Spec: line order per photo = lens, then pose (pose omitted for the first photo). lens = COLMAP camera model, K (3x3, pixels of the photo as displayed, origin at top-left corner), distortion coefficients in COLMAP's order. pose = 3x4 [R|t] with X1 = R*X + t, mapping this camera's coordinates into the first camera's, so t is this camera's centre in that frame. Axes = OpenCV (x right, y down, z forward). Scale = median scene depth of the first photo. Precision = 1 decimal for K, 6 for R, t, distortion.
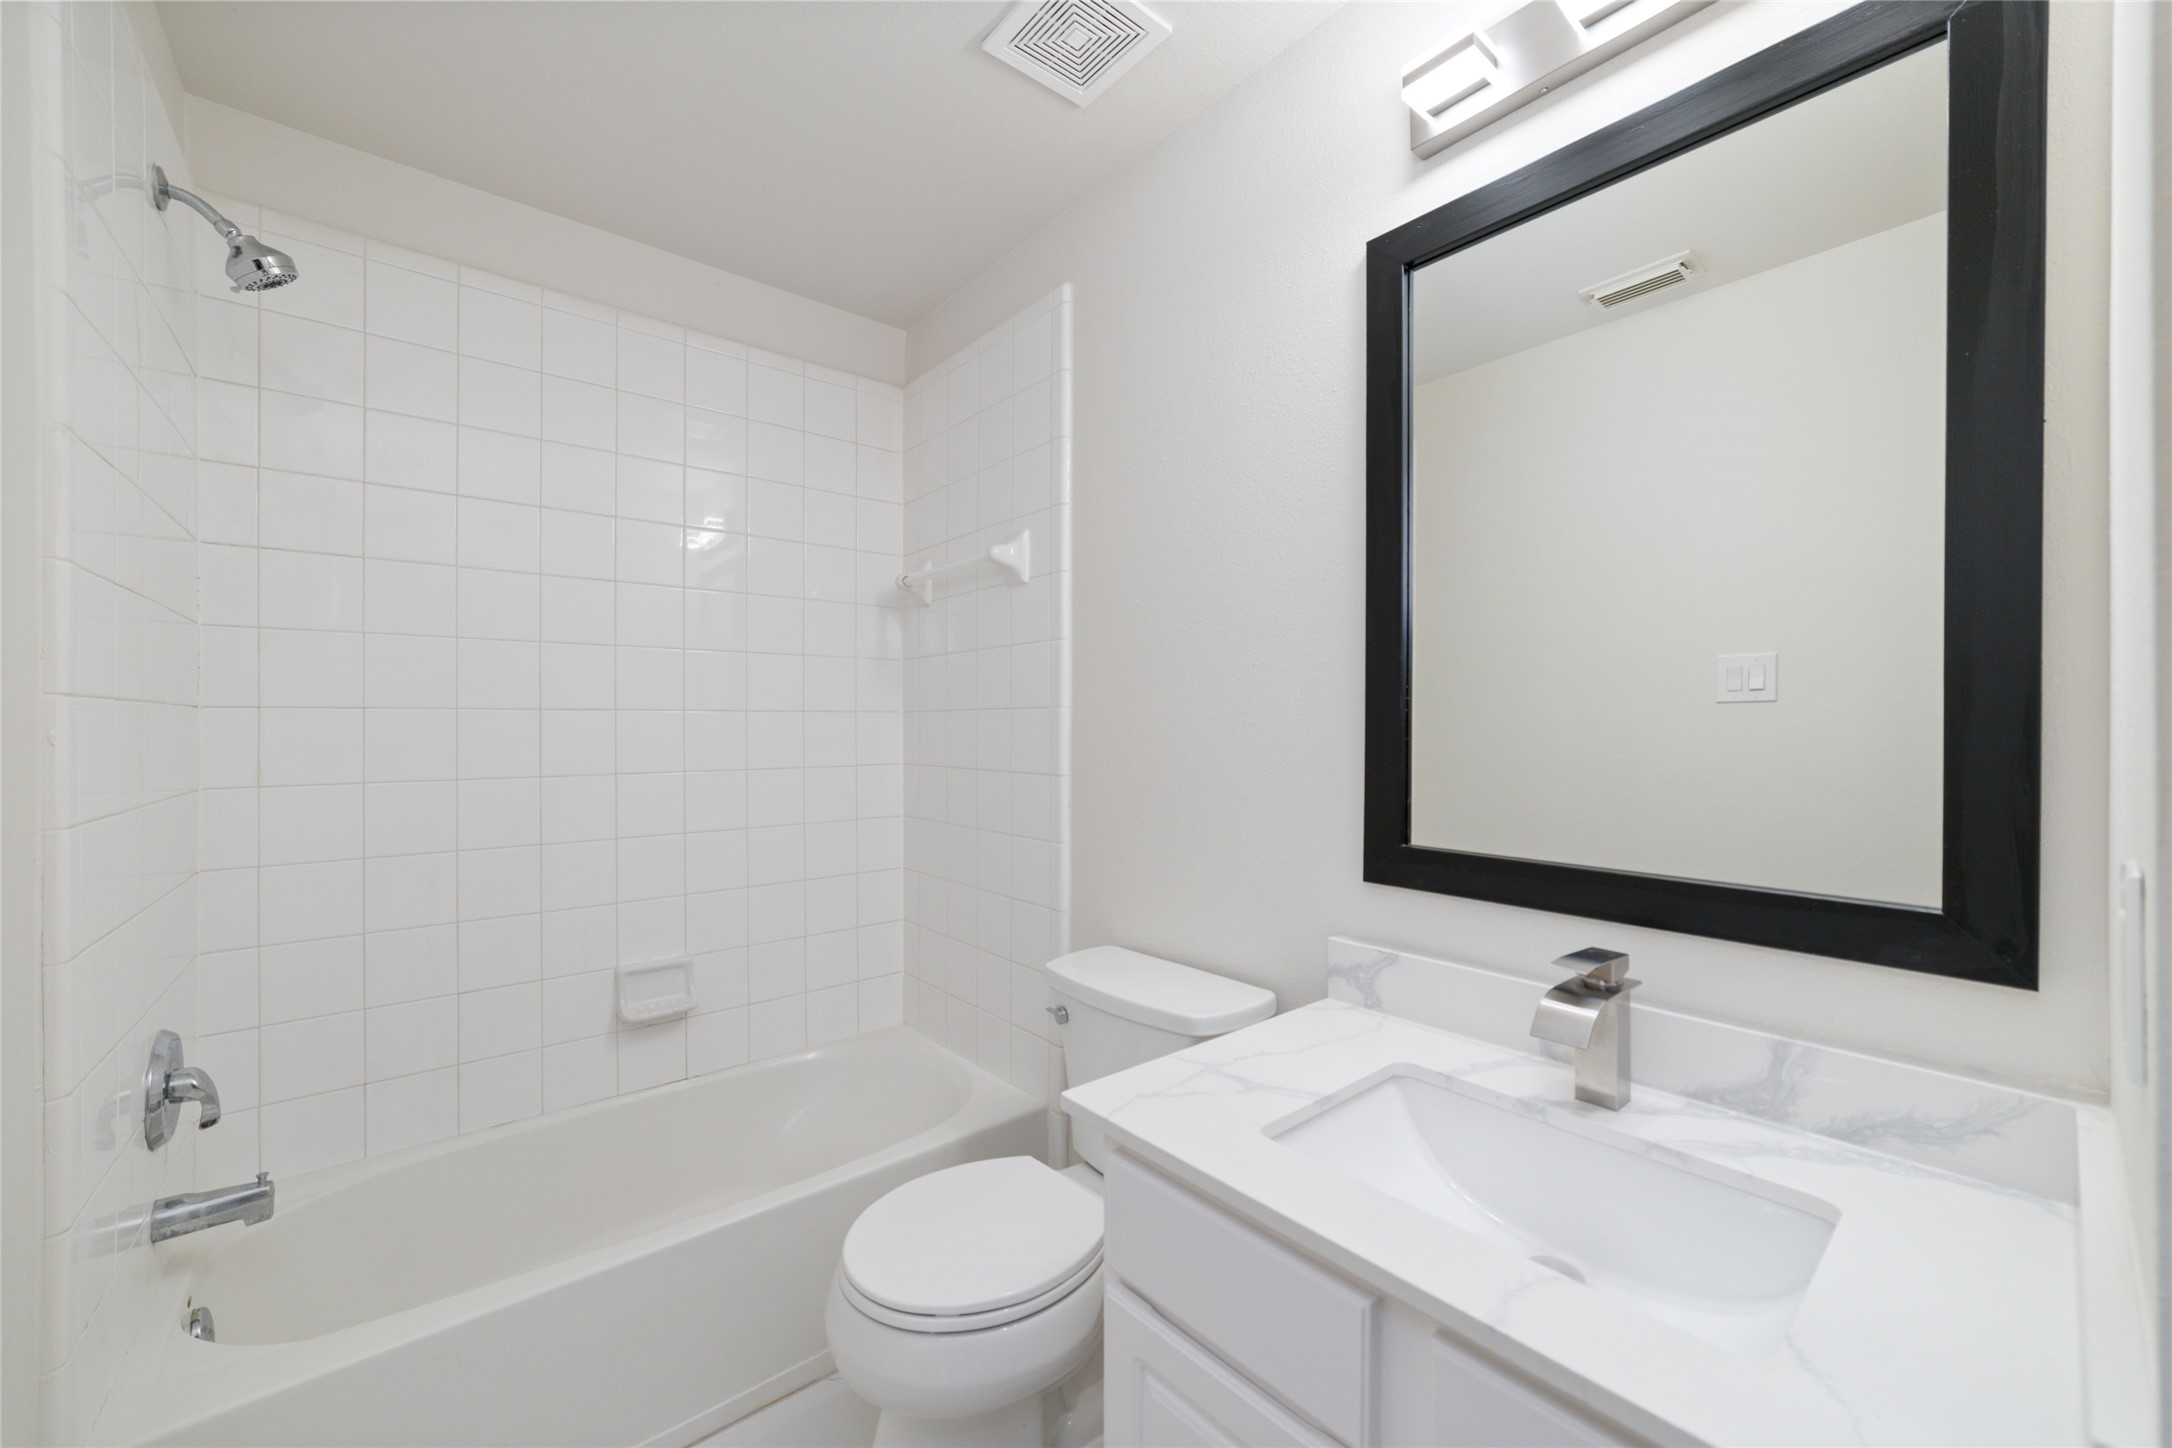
lens RADIAL K [[847.7, 0, 1080.7], [0, 847.7, 734.5], [0, 0, 1]] dist [-0.018980, 0.000343]
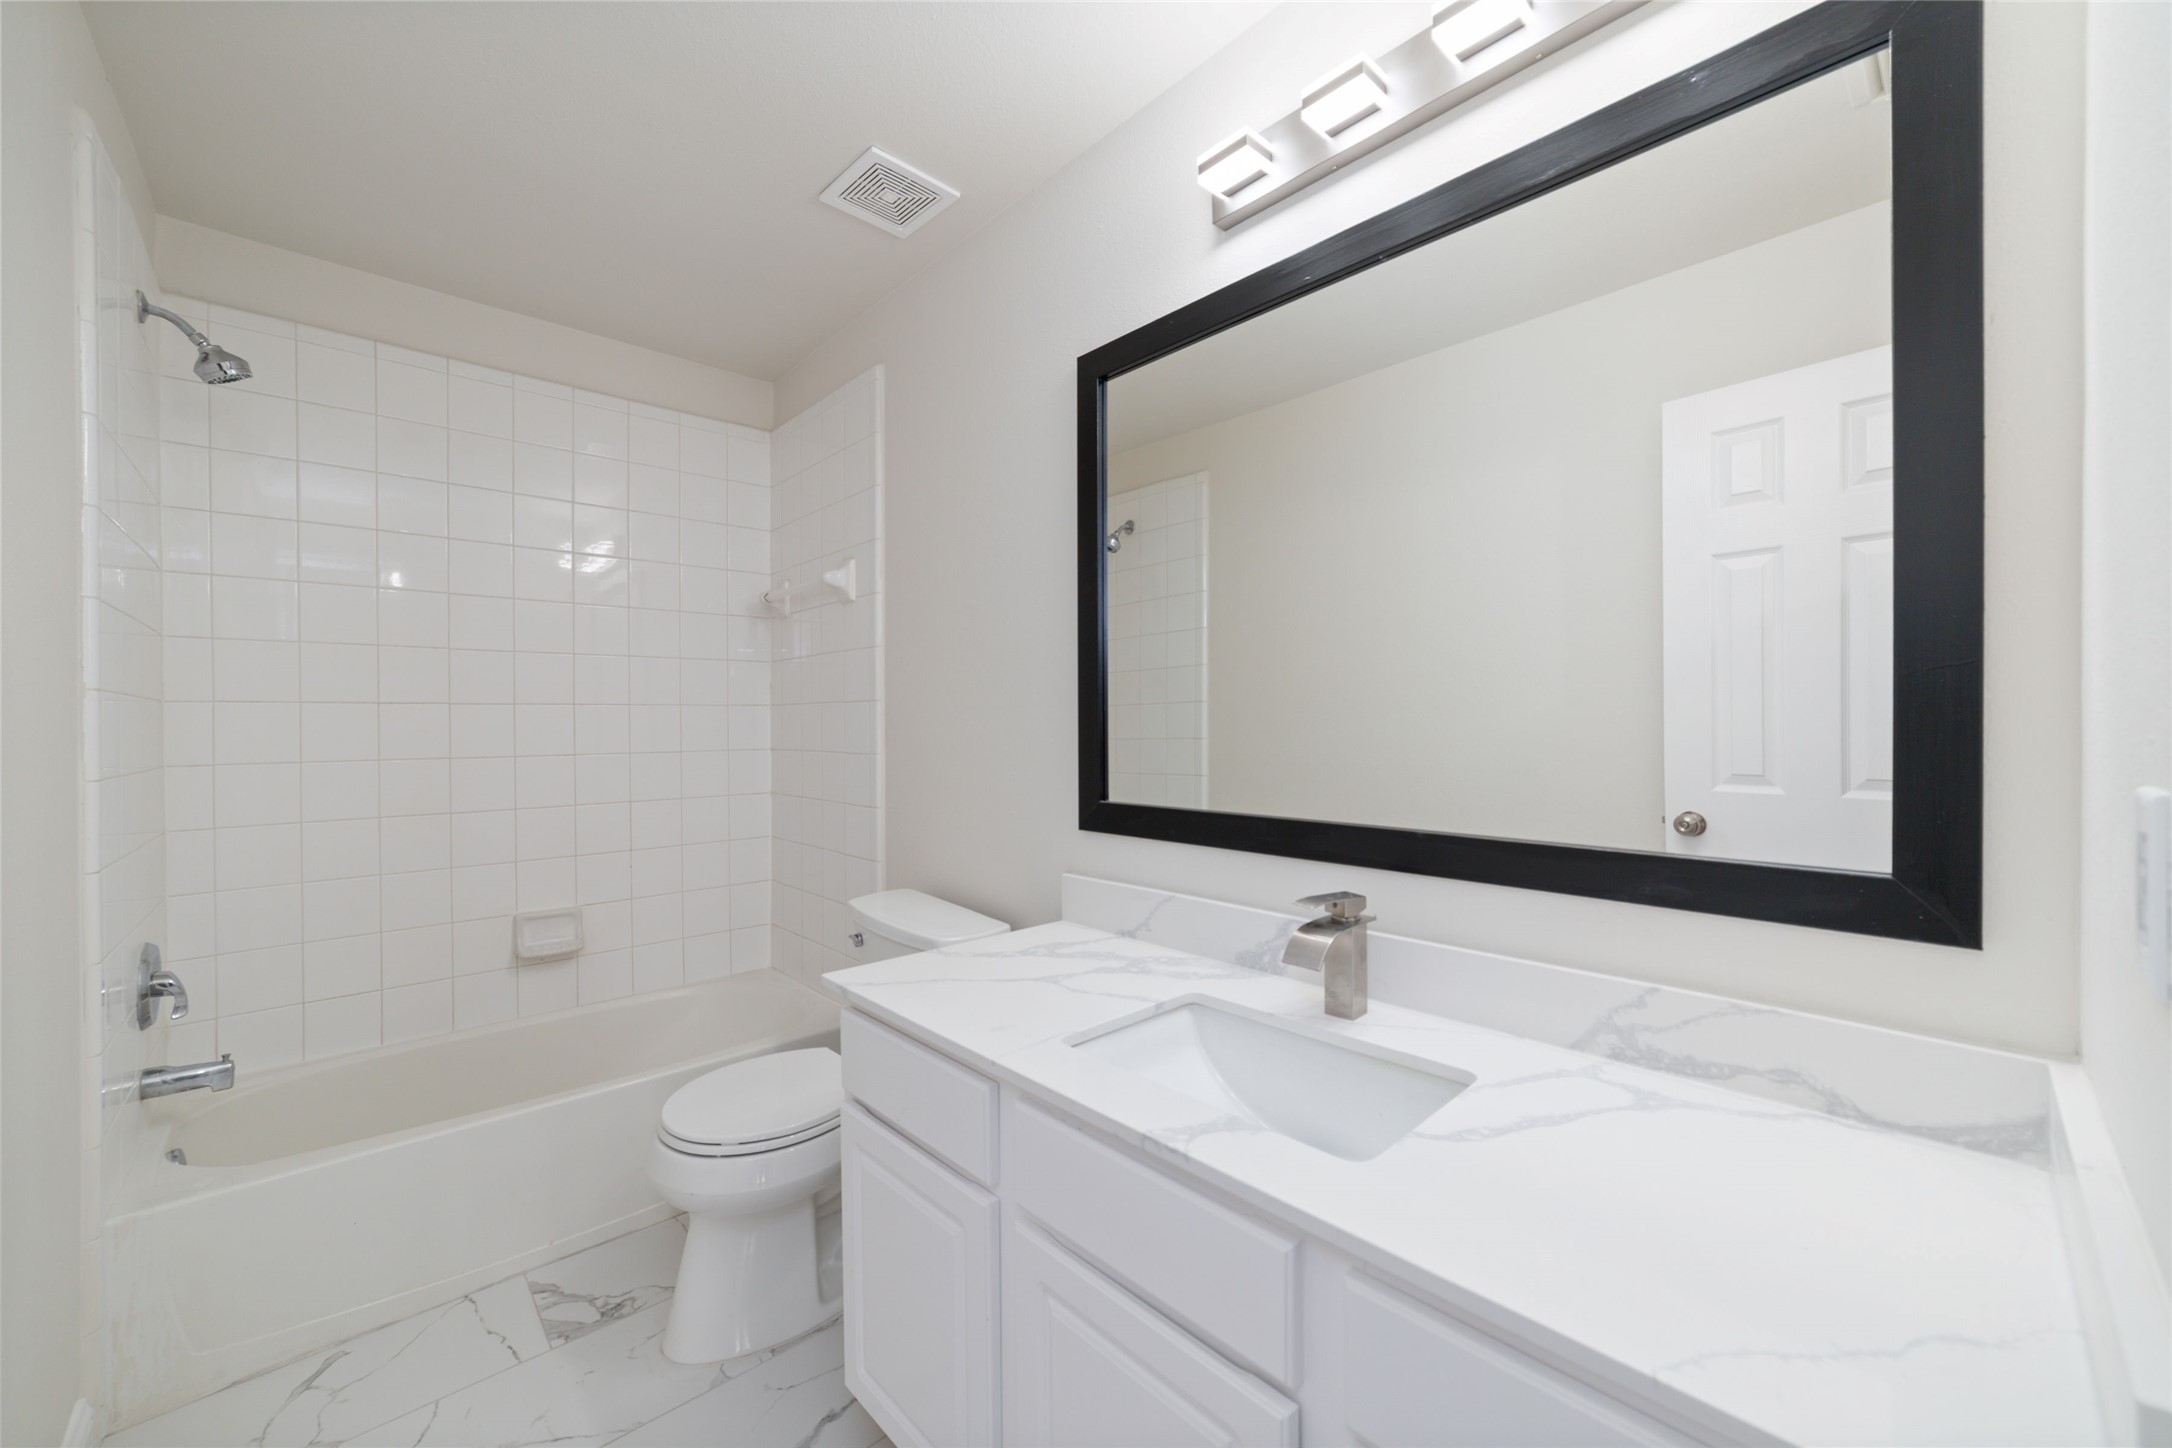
lens RADIAL K [[832.1, 0, 1082.9], [0, 832.1, 721.8], [0, 0, 1]] dist [-0.020550, 0.005885]
pose [[0.998211, -0.015739, 0.057678, 0.176181], [0.015491, 0.999869, 0.004730, -0.002538], [-0.057745, -0.003828, 0.998324, -0.209384]]
